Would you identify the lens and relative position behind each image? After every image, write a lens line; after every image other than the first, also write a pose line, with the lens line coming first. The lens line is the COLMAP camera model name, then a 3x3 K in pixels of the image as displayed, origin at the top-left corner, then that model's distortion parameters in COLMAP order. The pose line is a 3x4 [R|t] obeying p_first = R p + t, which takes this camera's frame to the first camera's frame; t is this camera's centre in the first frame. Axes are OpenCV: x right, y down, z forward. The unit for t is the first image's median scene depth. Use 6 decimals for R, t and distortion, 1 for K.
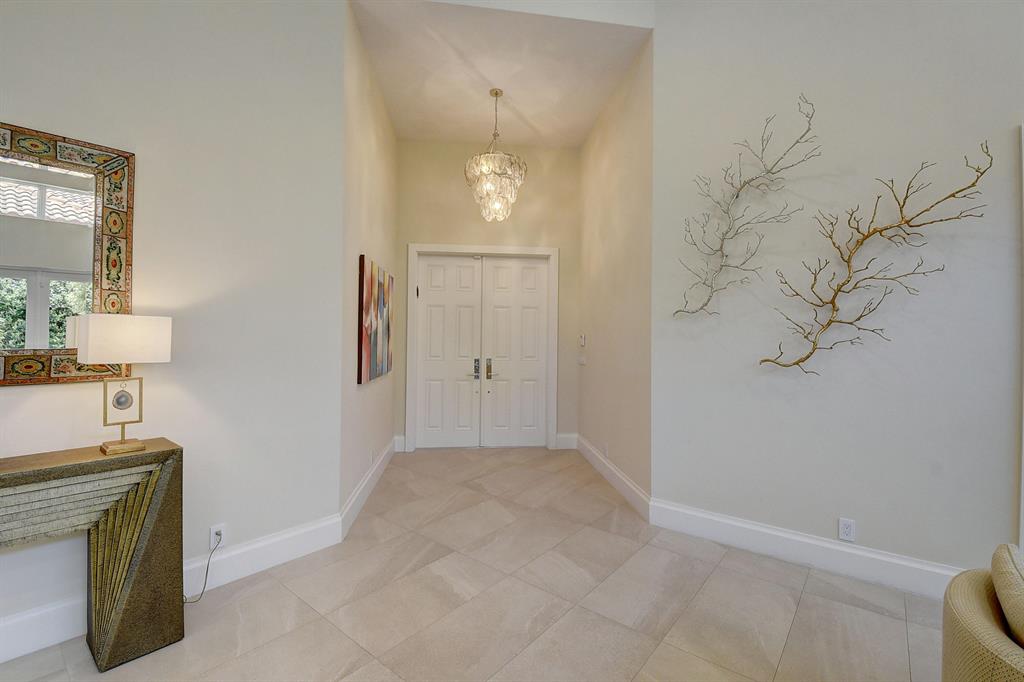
lens RADIAL K [[452.7, 0, 507.7], [0, 452.7, 333.6], [0, 0, 1]] dist [-0.002942, -0.013370]
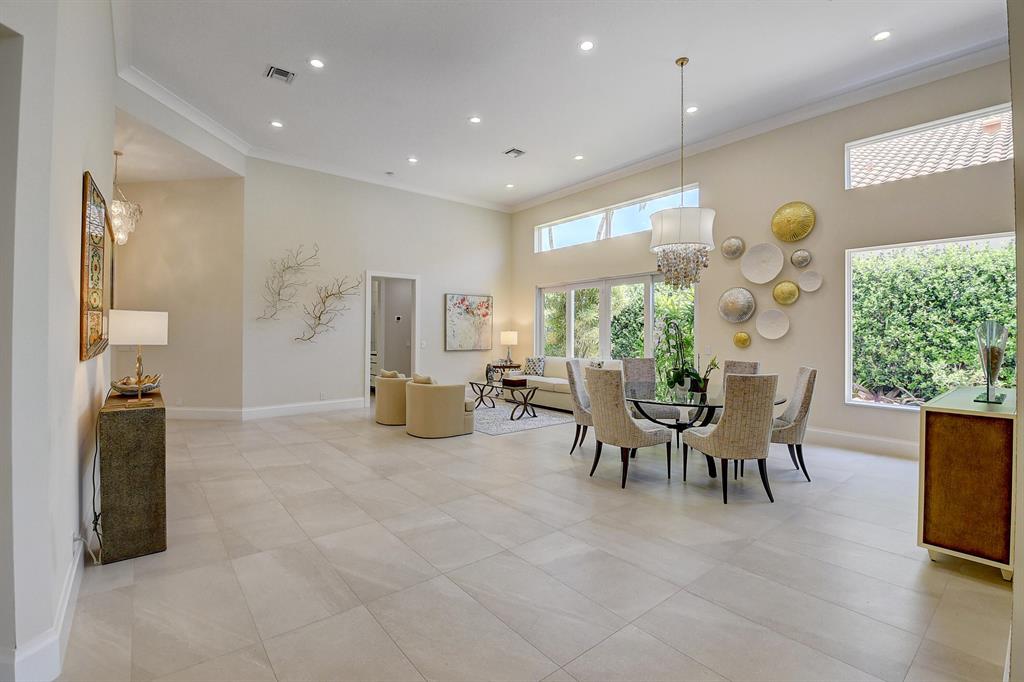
lens RADIAL K [[452.7, 0, 521.3], [0, 452.7, 332.9], [0, 0, 1]] dist [-0.002942, -0.013370]
pose [[0.183429, -0.016233, 0.982899, -1.804914], [-0.005356, 0.999832, 0.017512, -0.026615], [-0.983018, -0.008476, 0.183311, -0.752324]]
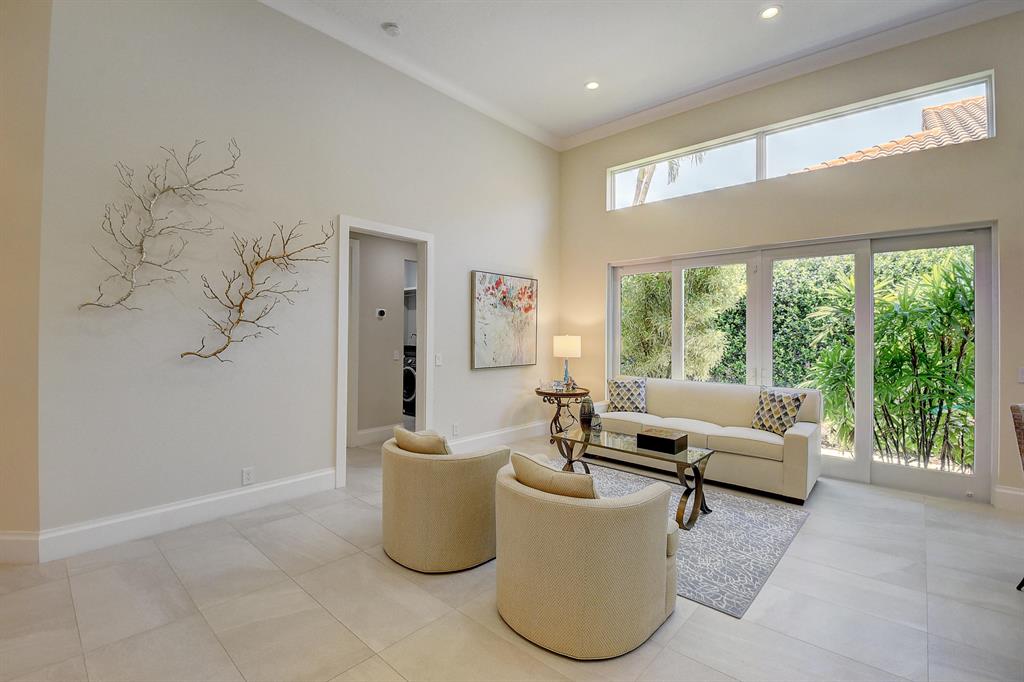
lens RADIAL K [[452.7, 0, 514.6], [0, 452.7, 332.9], [0, 0, 1]] dist [-0.002942, -0.013370]
pose [[0.046735, -0.011166, 0.998845, -0.536827], [-0.008618, 0.999896, 0.011581, -0.012617], [-0.998870, -0.009149, 0.046634, 0.143920]]
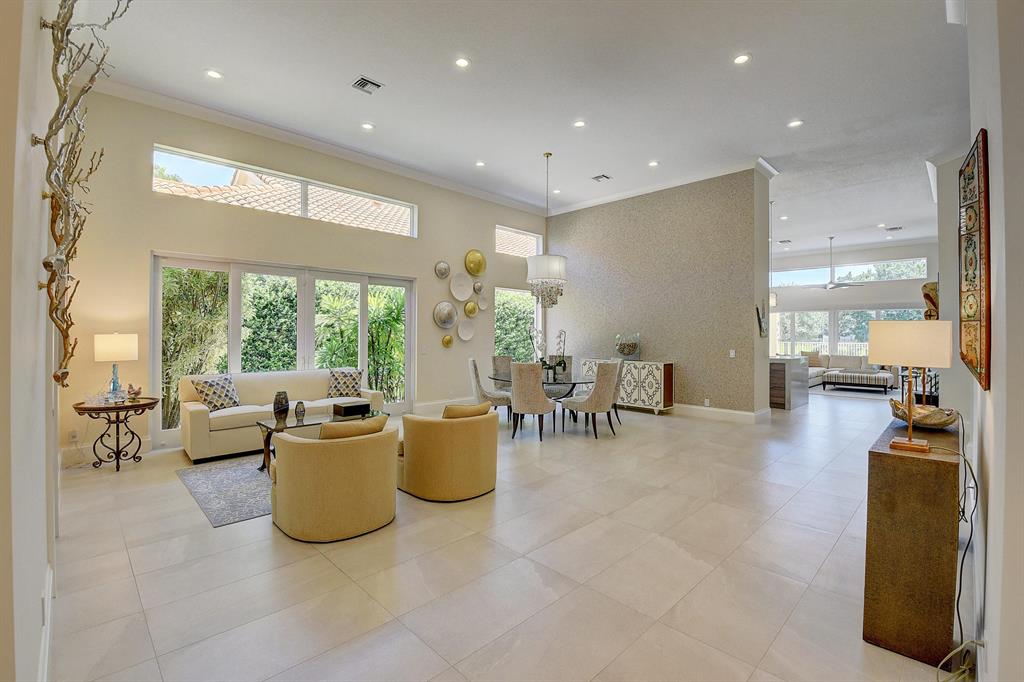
lens RADIAL K [[452.7, 0, 504.9], [0, 452.7, 335.0], [0, 0, 1]] dist [-0.002942, -0.013370]
pose [[-0.994590, -0.008397, 0.103543, 0.236827], [-0.009469, 0.999906, -0.009867, 0.029918], [-0.103450, -0.010794, -0.994576, 1.822012]]
